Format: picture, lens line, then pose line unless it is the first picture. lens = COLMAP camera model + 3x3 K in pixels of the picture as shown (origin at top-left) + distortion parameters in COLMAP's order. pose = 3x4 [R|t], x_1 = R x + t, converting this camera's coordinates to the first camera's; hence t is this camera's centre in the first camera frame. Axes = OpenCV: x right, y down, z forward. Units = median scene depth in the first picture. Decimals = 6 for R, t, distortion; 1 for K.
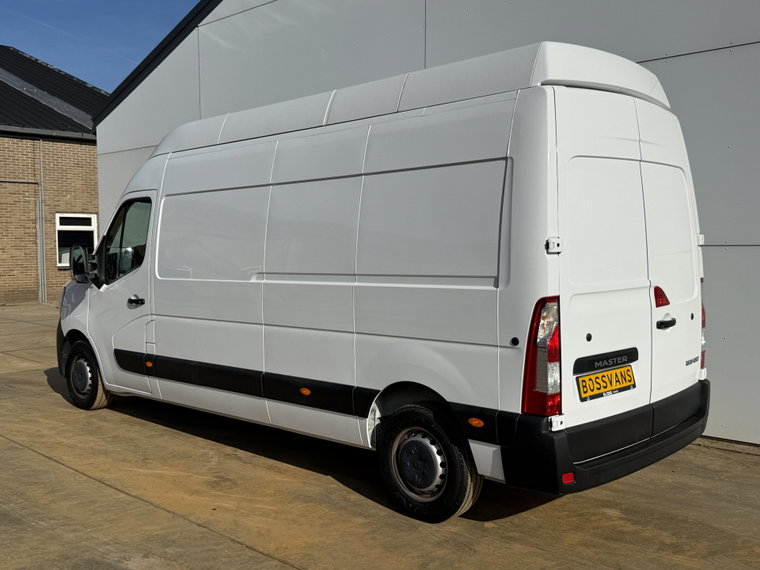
lens RADIAL K [[811.3, 0, 380.0], [0, 811.3, 285.0], [0, 0, 1]] dist [0.000729, 0.002193]
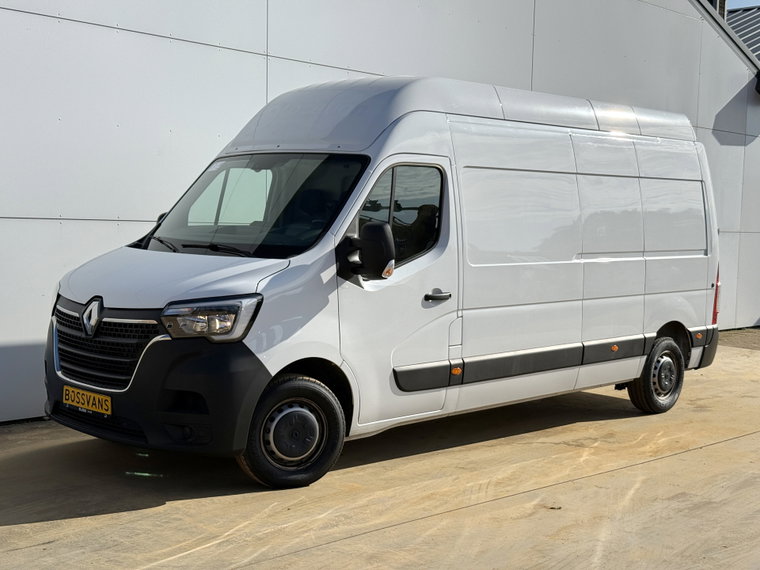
lens RADIAL K [[1074.1, 0, 380.0], [0, 1074.1, 285.0], [0, 0, 1]] dist [0.148014, 0.057399]
pose [[-0.027635, -0.052571, 0.998235, -1.613807], [0.027744, 0.998191, 0.053336, -0.058050], [-0.999233, 0.029169, -0.026127, 1.310993]]
